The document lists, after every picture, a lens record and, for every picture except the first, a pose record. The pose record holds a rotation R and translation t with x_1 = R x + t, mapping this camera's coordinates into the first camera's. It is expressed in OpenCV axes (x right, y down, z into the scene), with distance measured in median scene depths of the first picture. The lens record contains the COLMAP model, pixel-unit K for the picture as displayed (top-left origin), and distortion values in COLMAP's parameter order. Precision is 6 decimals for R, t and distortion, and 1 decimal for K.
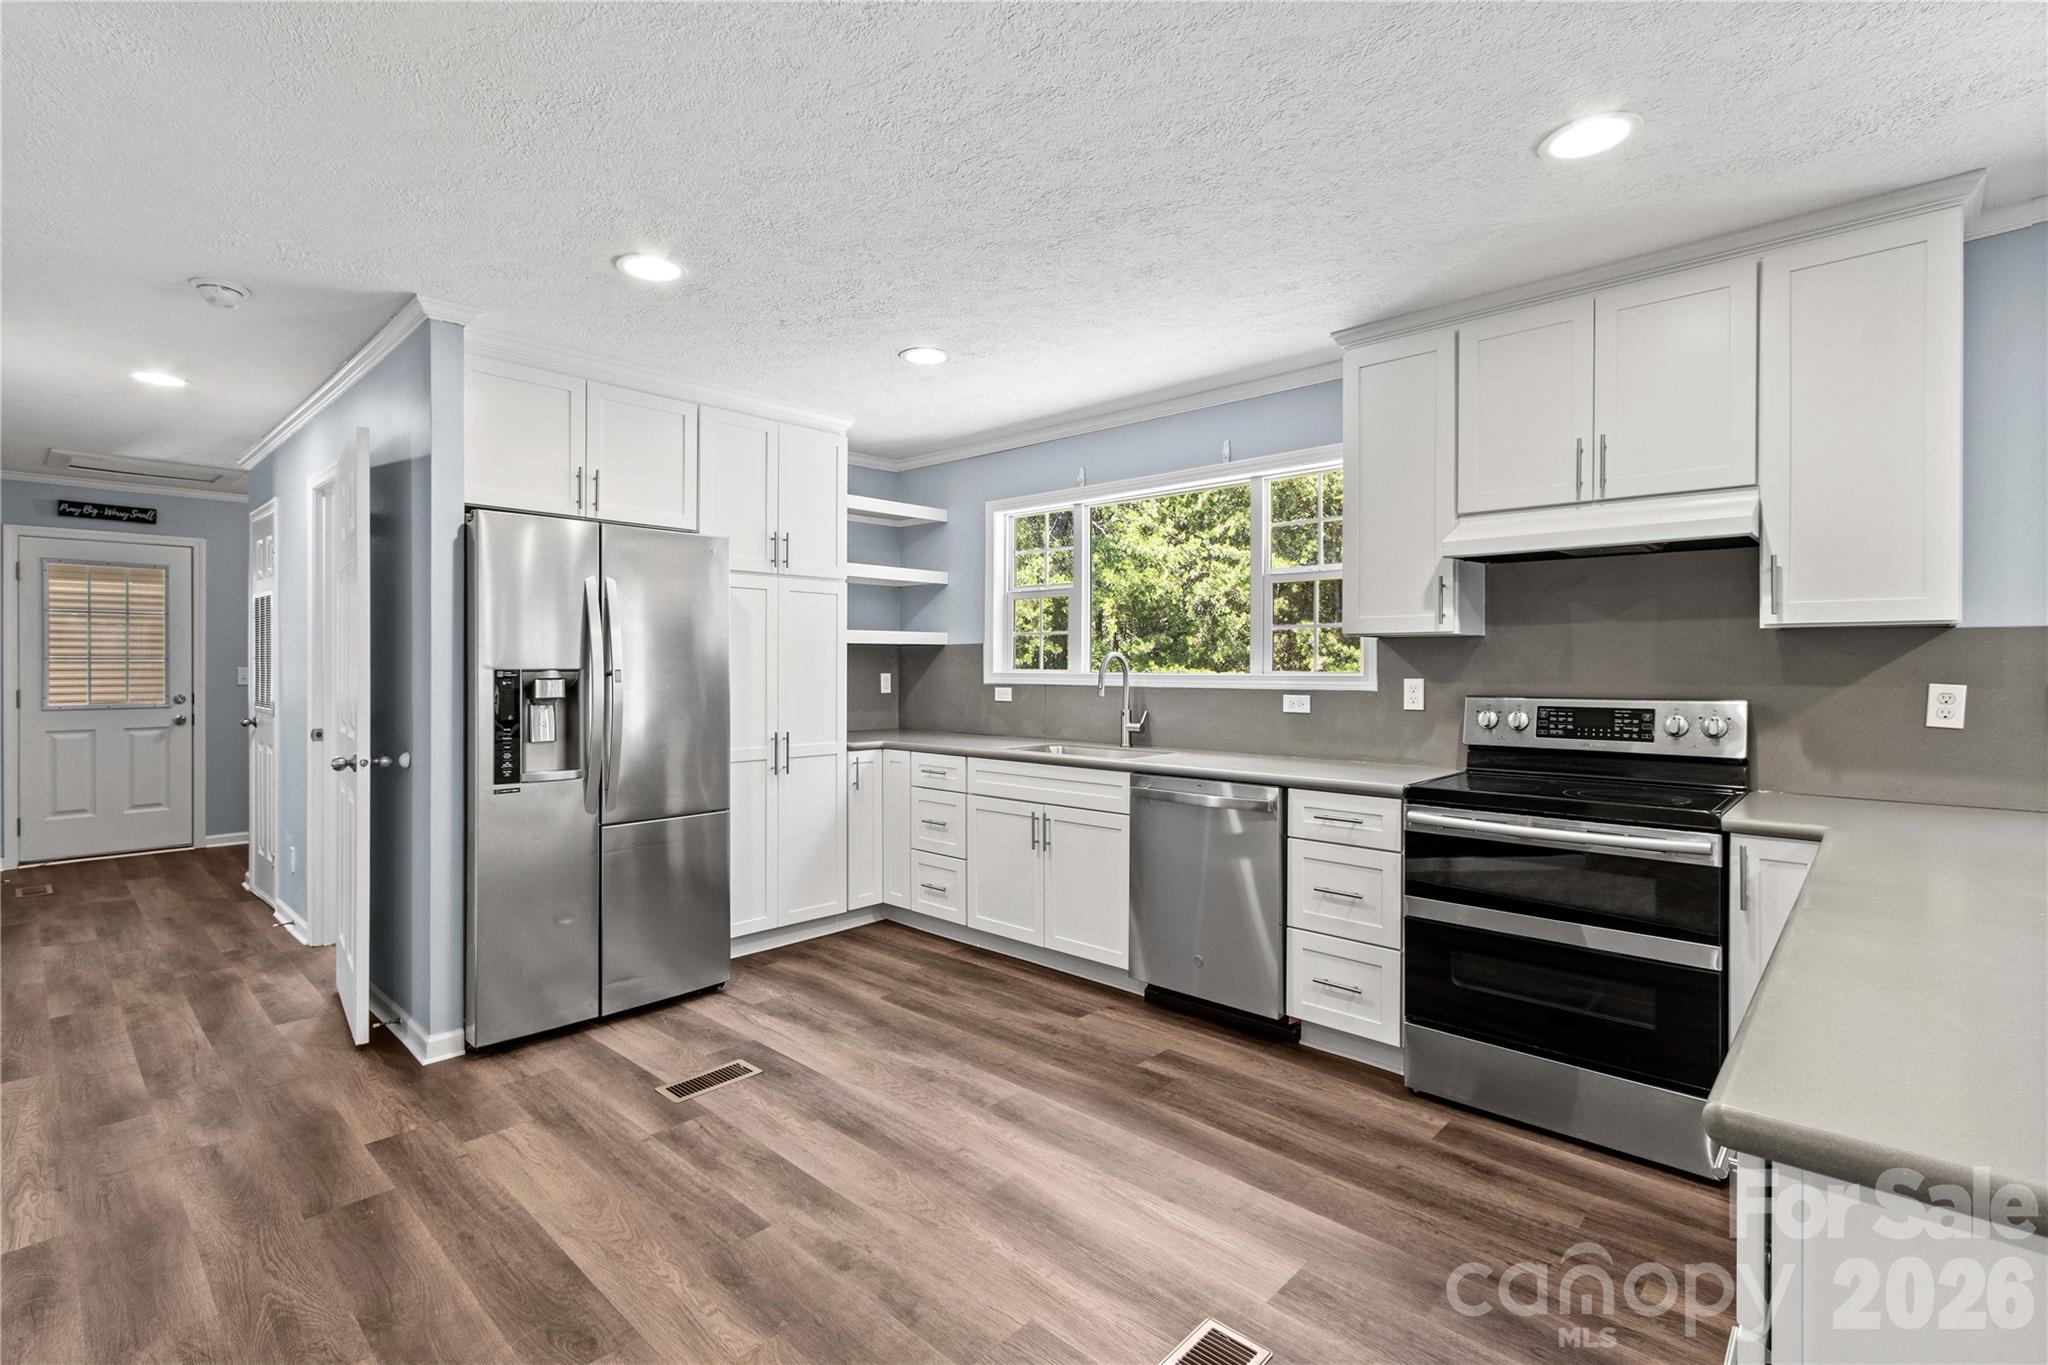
lens RADIAL K [[944.4, 0, 1008.8], [0, 944.4, 663.6], [0, 0, 1]] dist [0.006901, -0.000045]
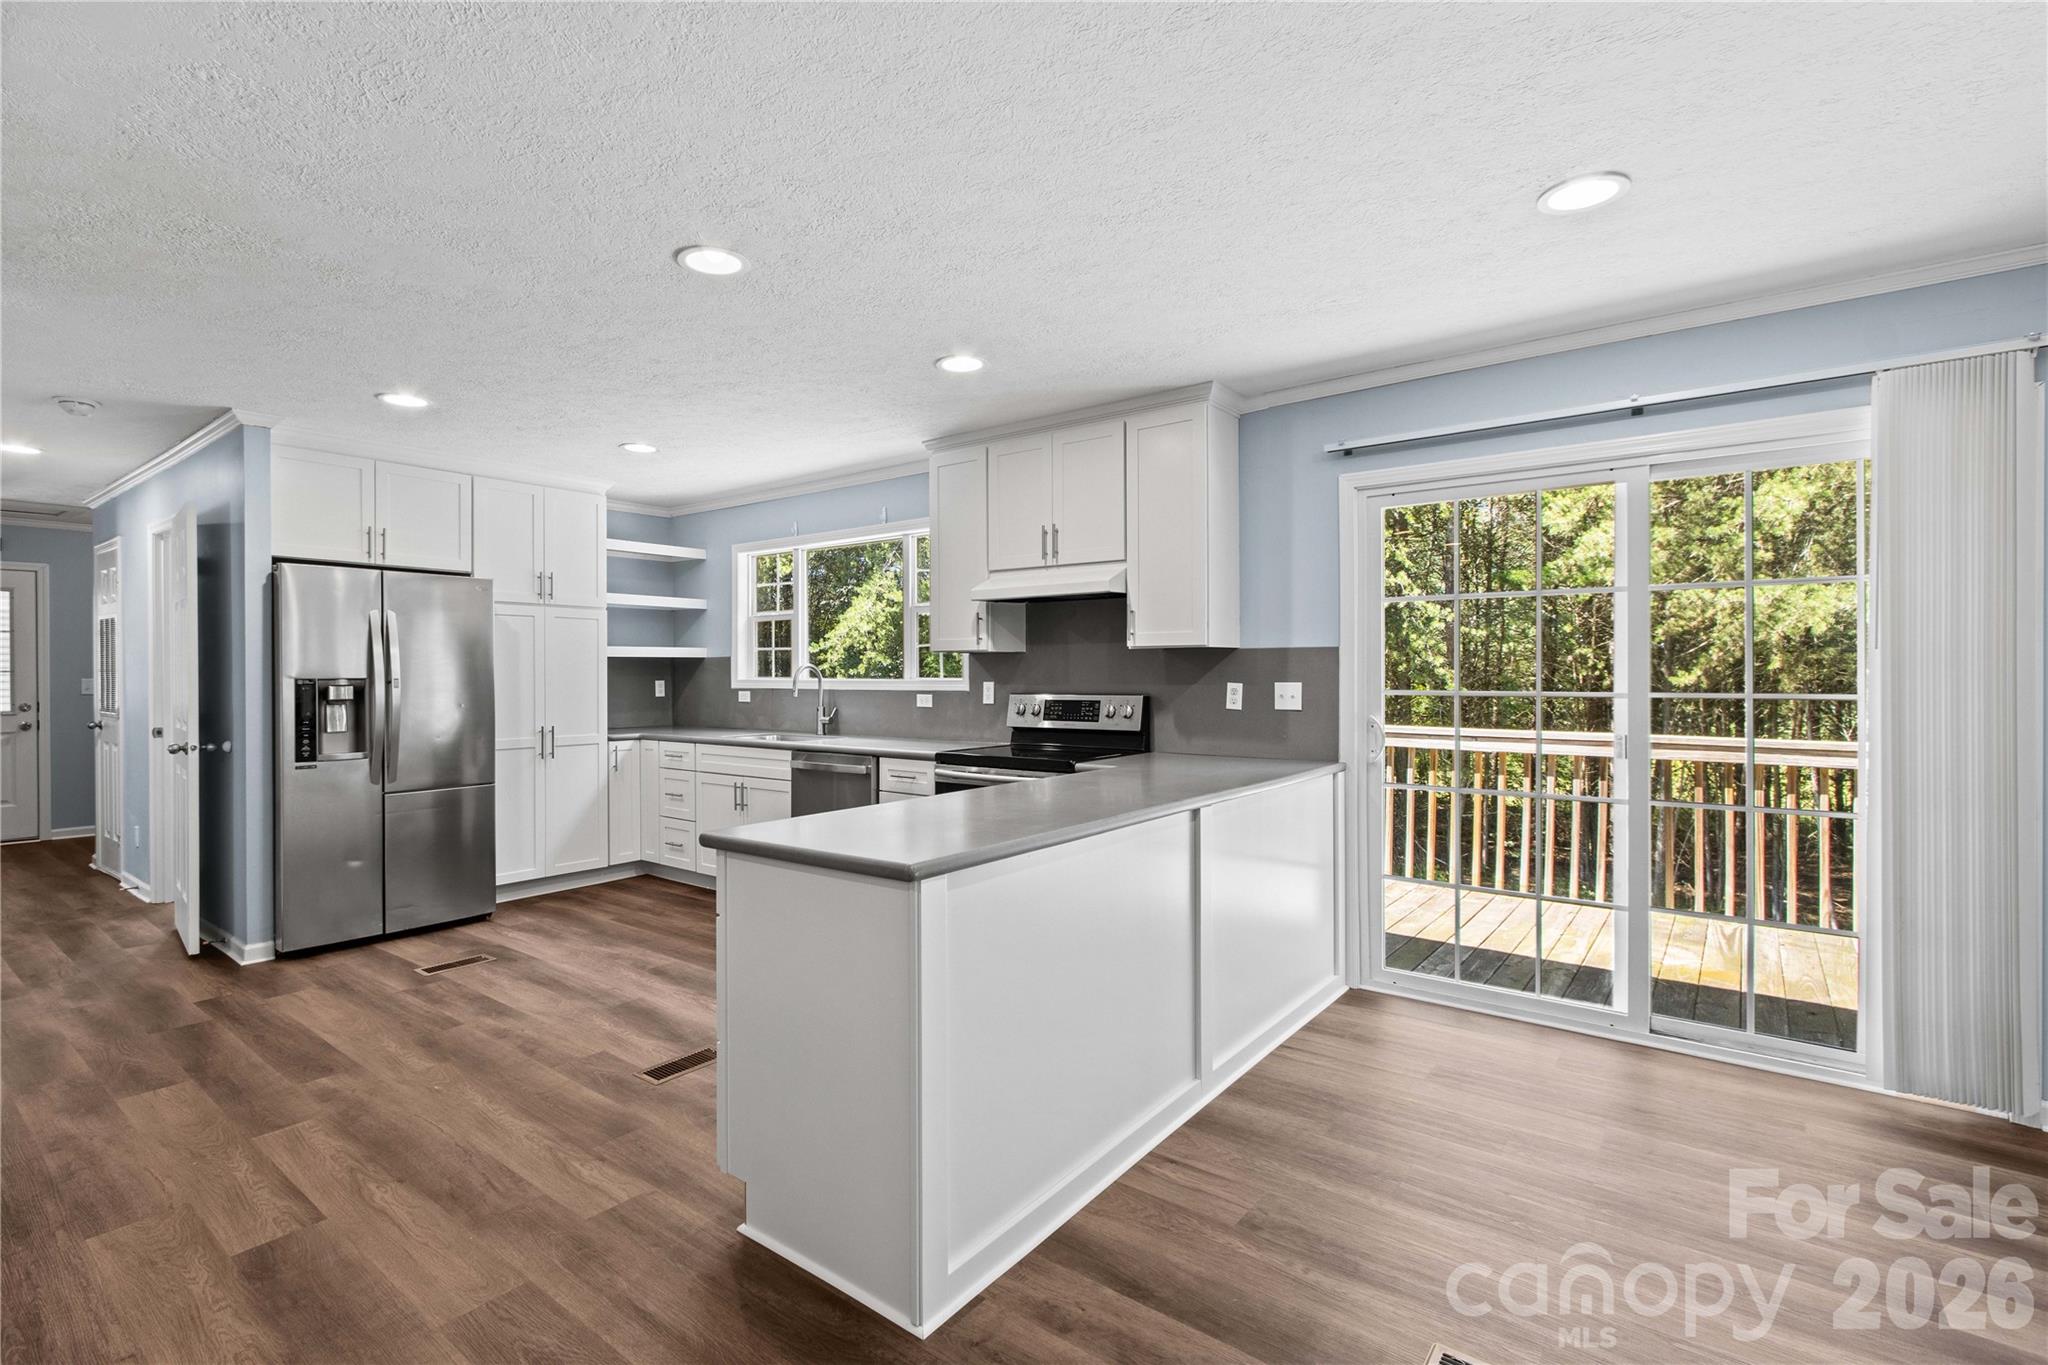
lens RADIAL K [[941.9, 0, 1011.5], [0, 941.9, 674.4], [0, 0, 1]] dist [0.004585, -0.000104]
pose [[0.994829, -0.004860, 0.101451, 0.332037], [0.004577, 0.999985, 0.003024, 0.000517], [-0.101464, -0.002544, 0.994836, -0.443955]]
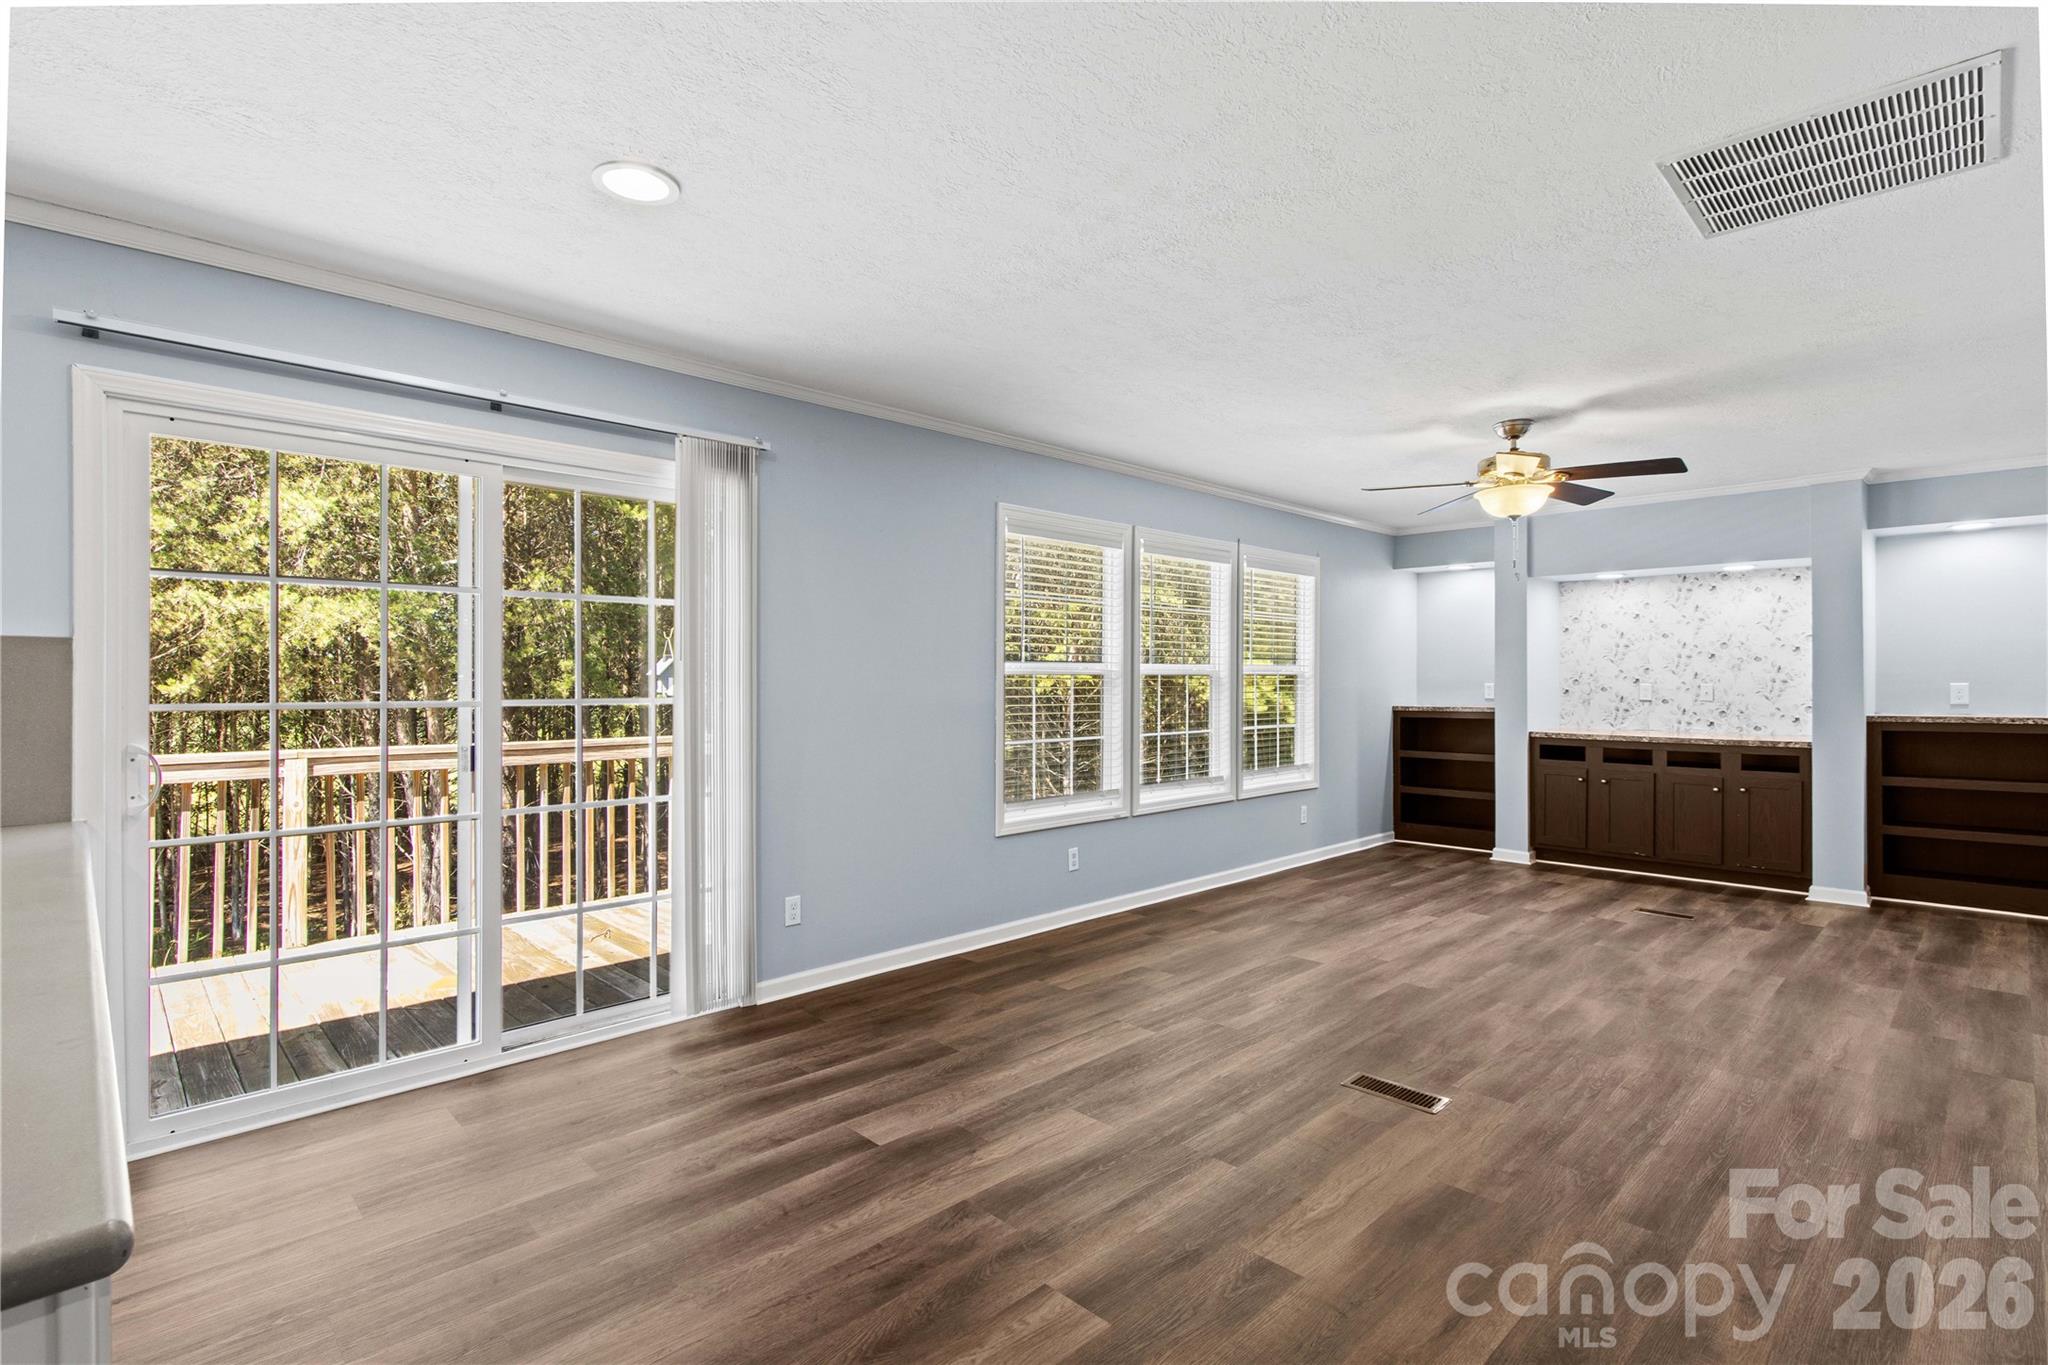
lens RADIAL K [[971.3, 0, 993.5], [0, 971.3, 678.7], [0, 0, 1]] dist [0.000137, -0.003994]
pose [[0.051196, -0.001115, 0.998688, 0.141161], [-0.000004, 0.999999, 0.001117, 0.003050], [-0.998689, -0.000061, 0.051196, -0.080391]]
